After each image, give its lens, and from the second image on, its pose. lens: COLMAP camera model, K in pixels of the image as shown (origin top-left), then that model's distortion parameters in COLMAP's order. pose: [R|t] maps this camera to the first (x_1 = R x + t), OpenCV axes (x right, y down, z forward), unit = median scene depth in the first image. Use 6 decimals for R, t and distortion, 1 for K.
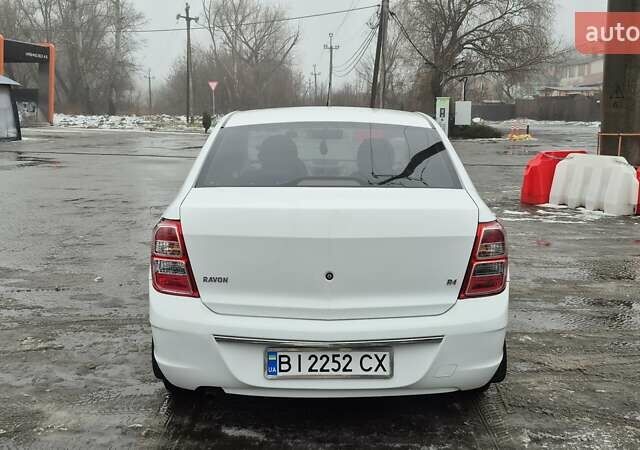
lens RADIAL K [[729.8, 0, 320.0], [0, 729.8, 225.0], [0, 0, 1]] dist [0.060071, -0.027625]
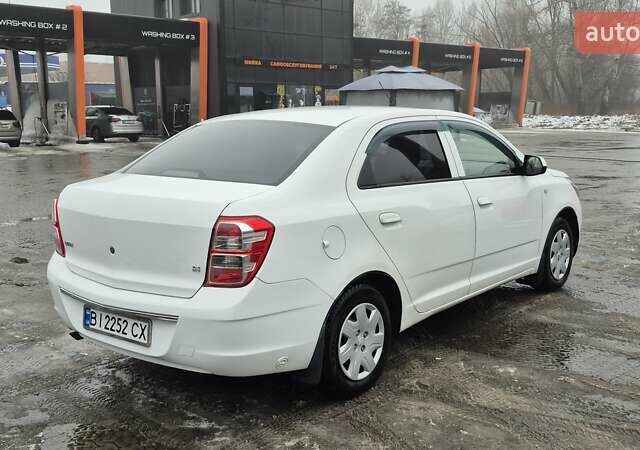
lens RADIAL K [[729.8, 0, 320.0], [0, 729.8, 225.0], [0, 0, 1]] dist [0.060071, -0.027625]
pose [[0.759132, 0.081981, -0.645754, 1.012146], [-0.082817, 0.996140, 0.029106, -0.032991], [0.645647, 0.031384, 0.762991, 0.302965]]
